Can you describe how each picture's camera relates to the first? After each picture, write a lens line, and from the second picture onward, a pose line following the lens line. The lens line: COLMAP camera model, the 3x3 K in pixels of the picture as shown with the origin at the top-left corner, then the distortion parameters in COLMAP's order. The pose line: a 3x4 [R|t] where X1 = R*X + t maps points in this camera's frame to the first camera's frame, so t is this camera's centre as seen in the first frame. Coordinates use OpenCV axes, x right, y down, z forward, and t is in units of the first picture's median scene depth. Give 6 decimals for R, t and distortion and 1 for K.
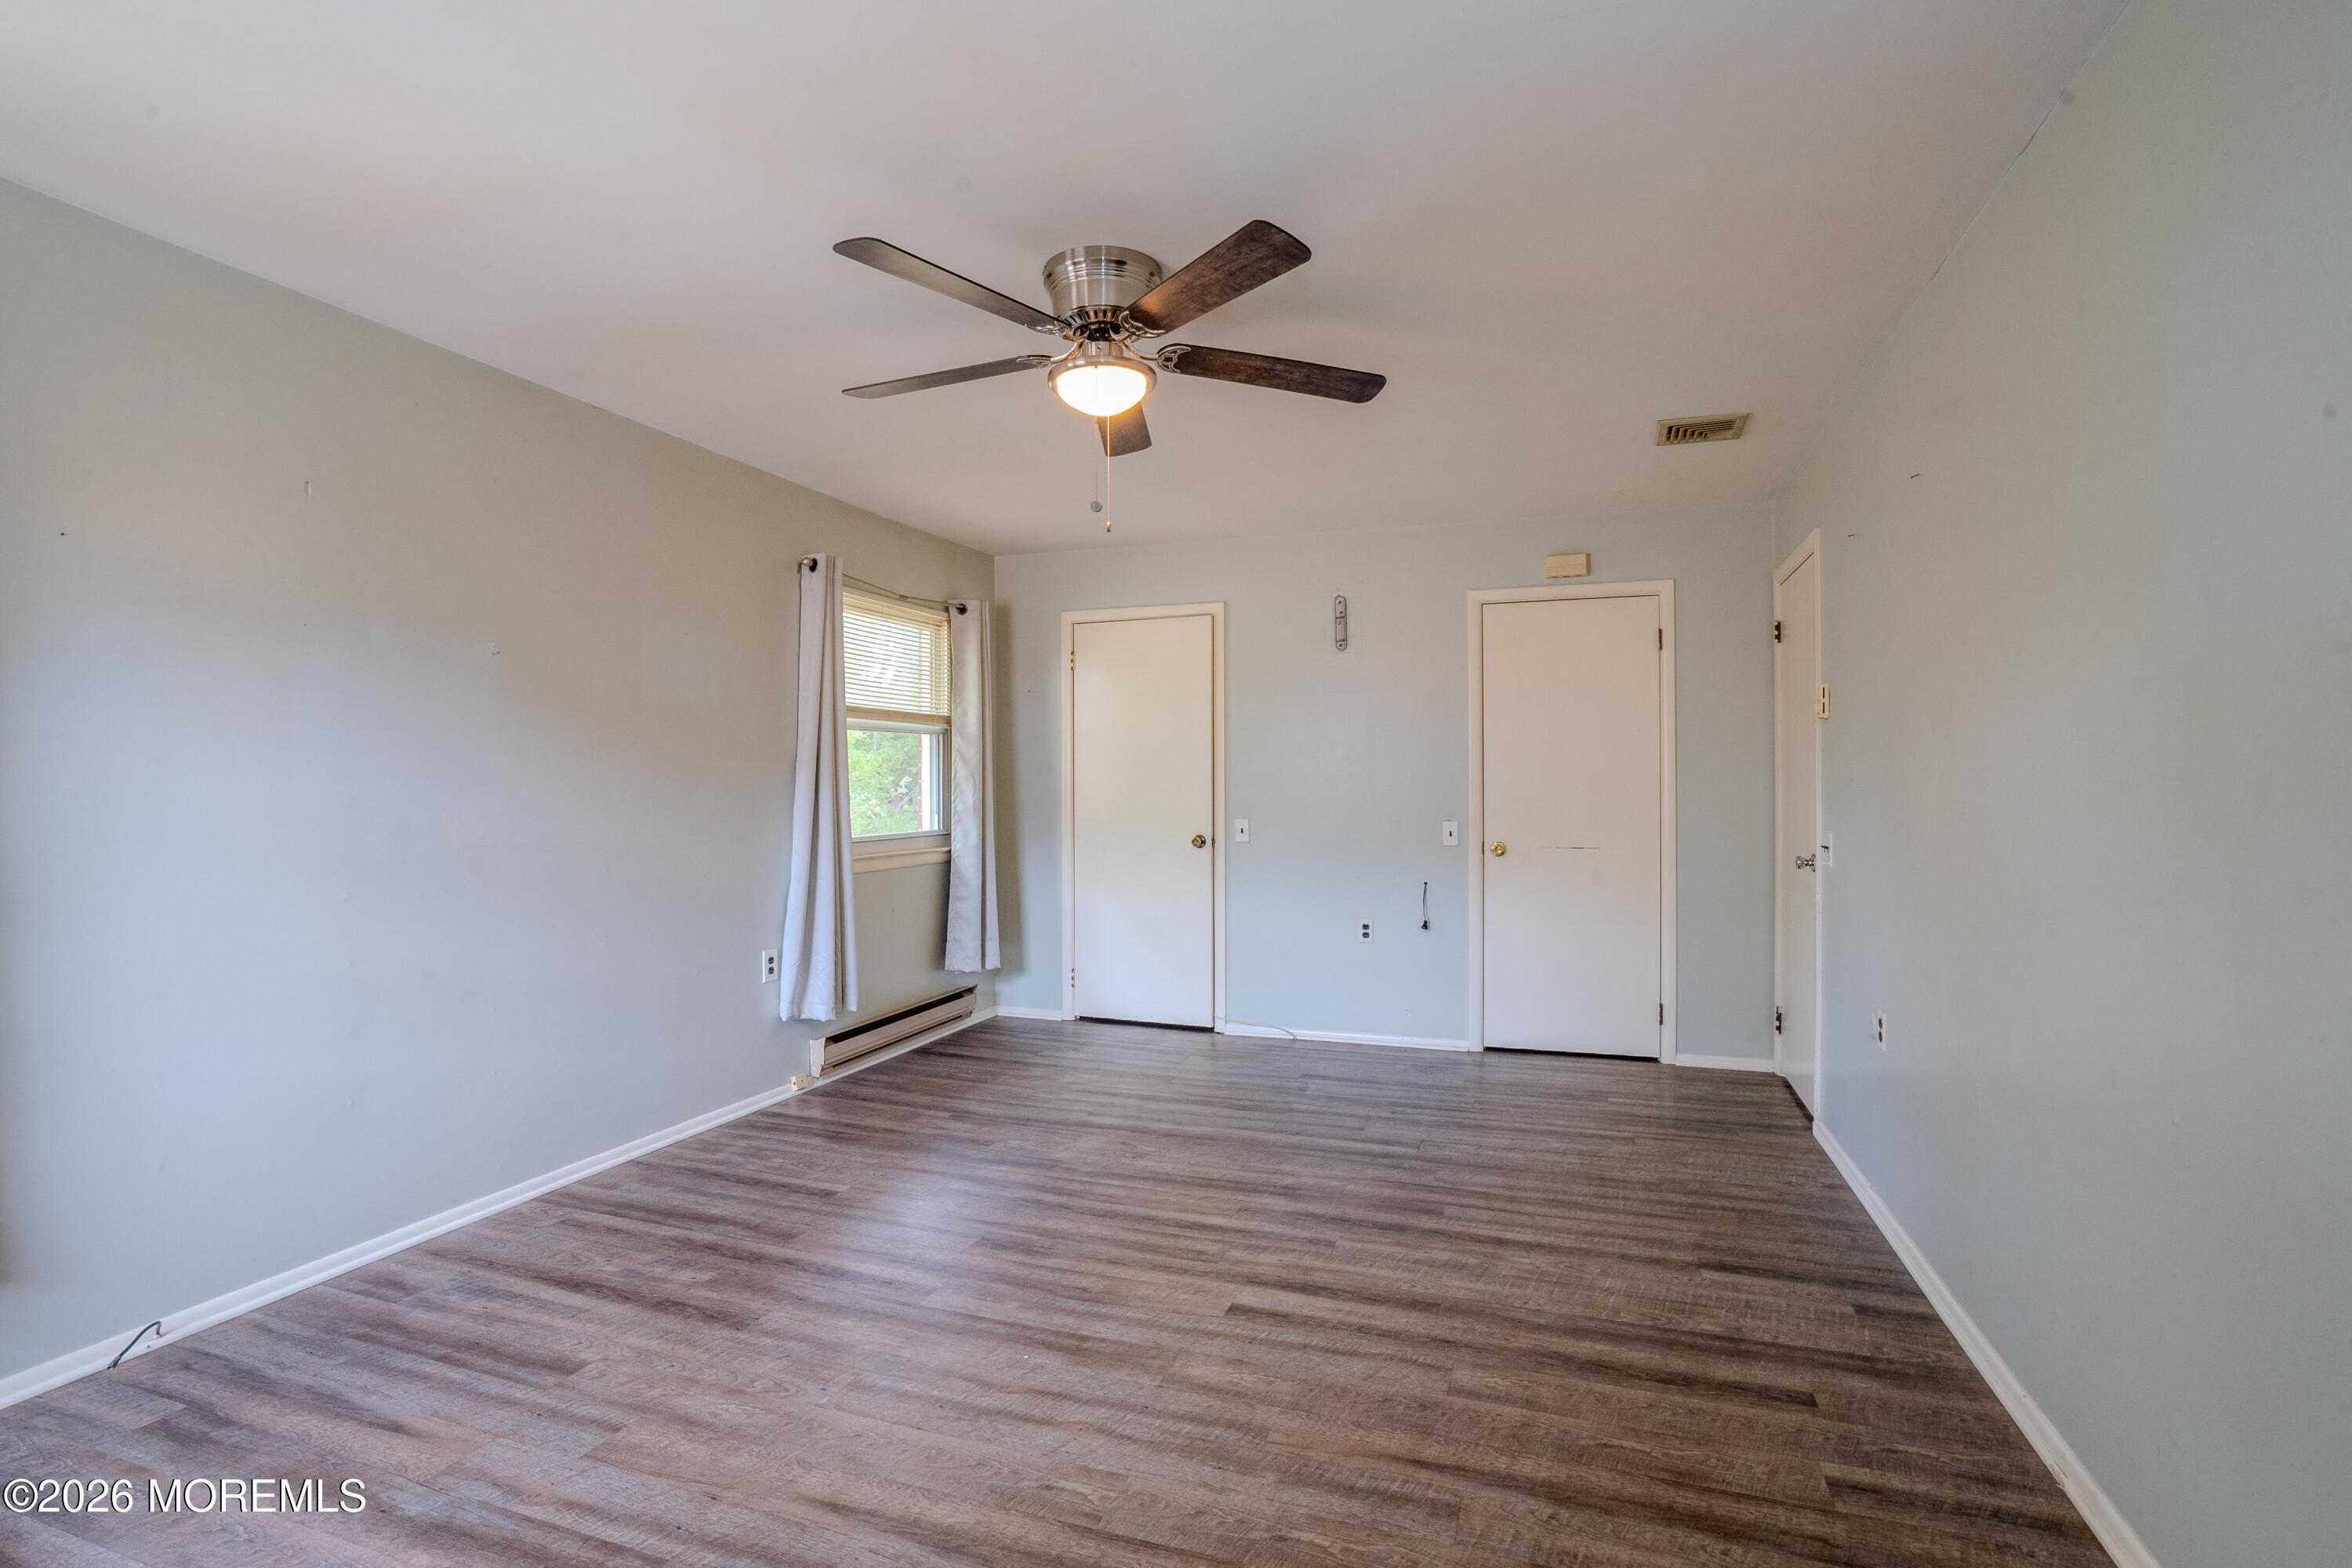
lens RADIAL K [[1115.7, 0, 1131.4], [0, 1115.7, 770.9], [0, 0, 1]] dist [-0.044397, 0.012770]
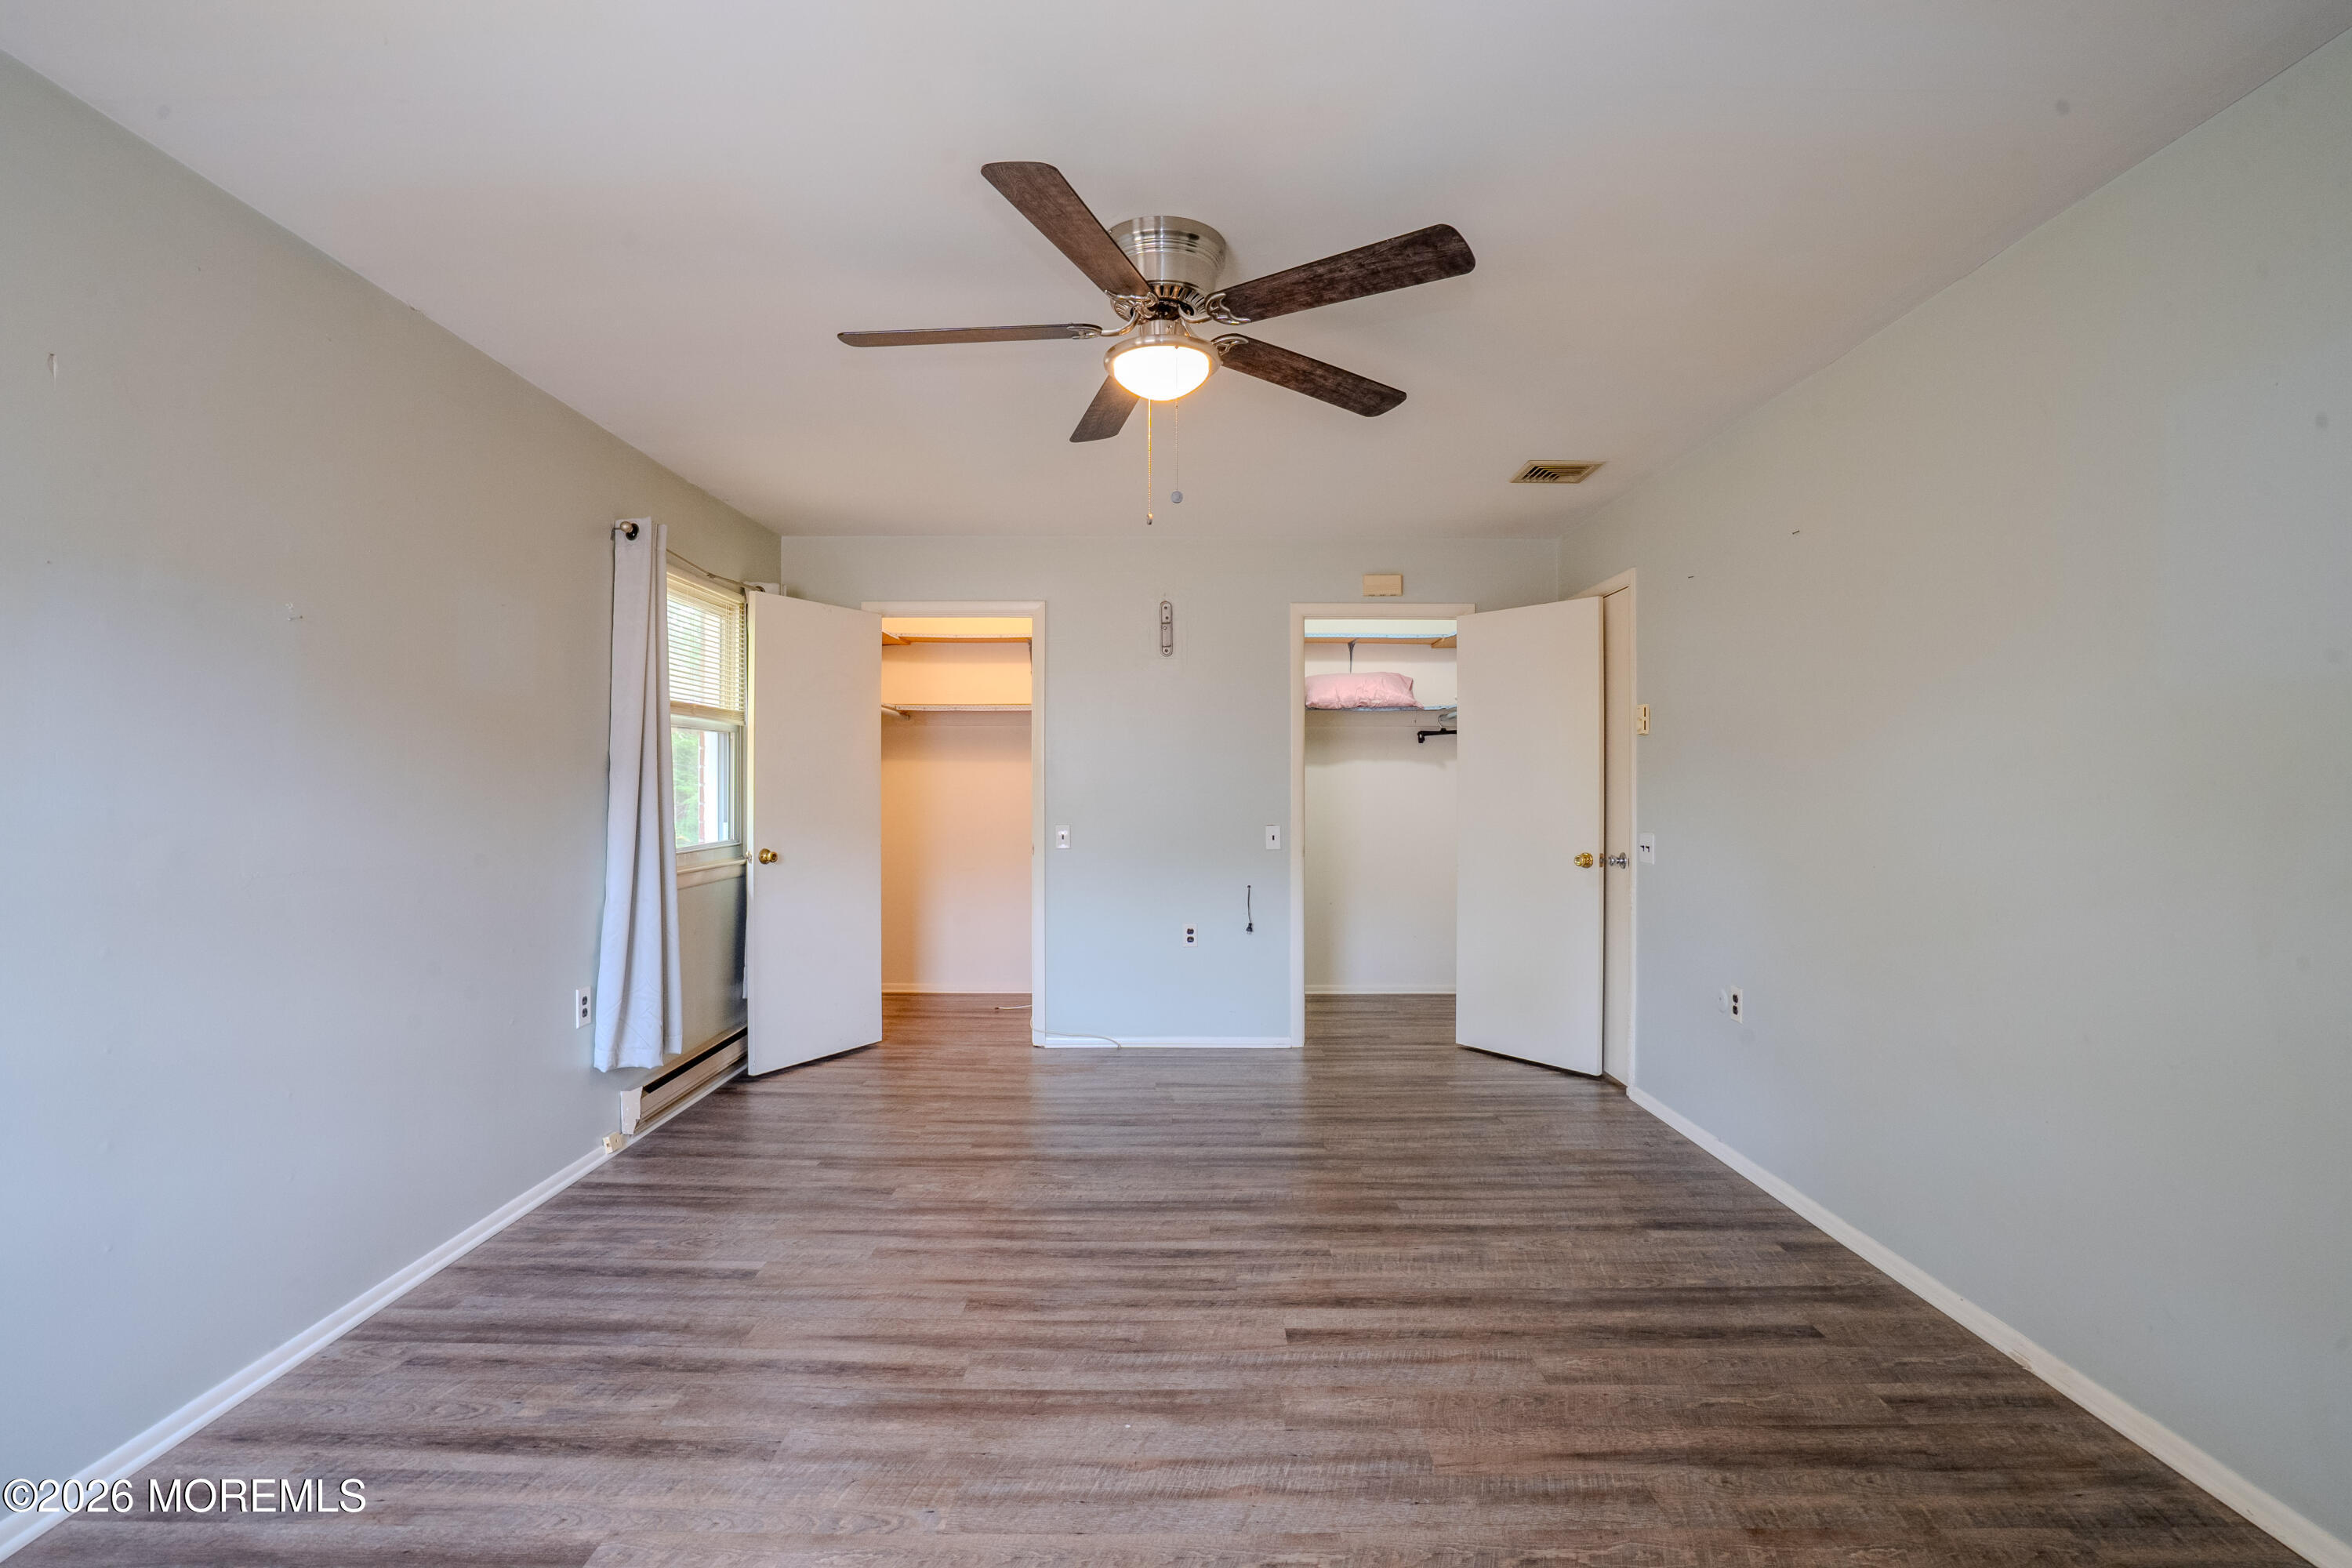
lens RADIAL K [[1115.7, 0, 1192.2], [0, 1115.7, 775.0], [0, 0, 1]] dist [-0.044397, 0.012770]
pose [[0.938746, 0.005989, 0.344557, -0.292325], [-0.006944, 0.999975, 0.001539, -0.006363], [-0.344539, -0.003838, 0.938764, 0.106111]]
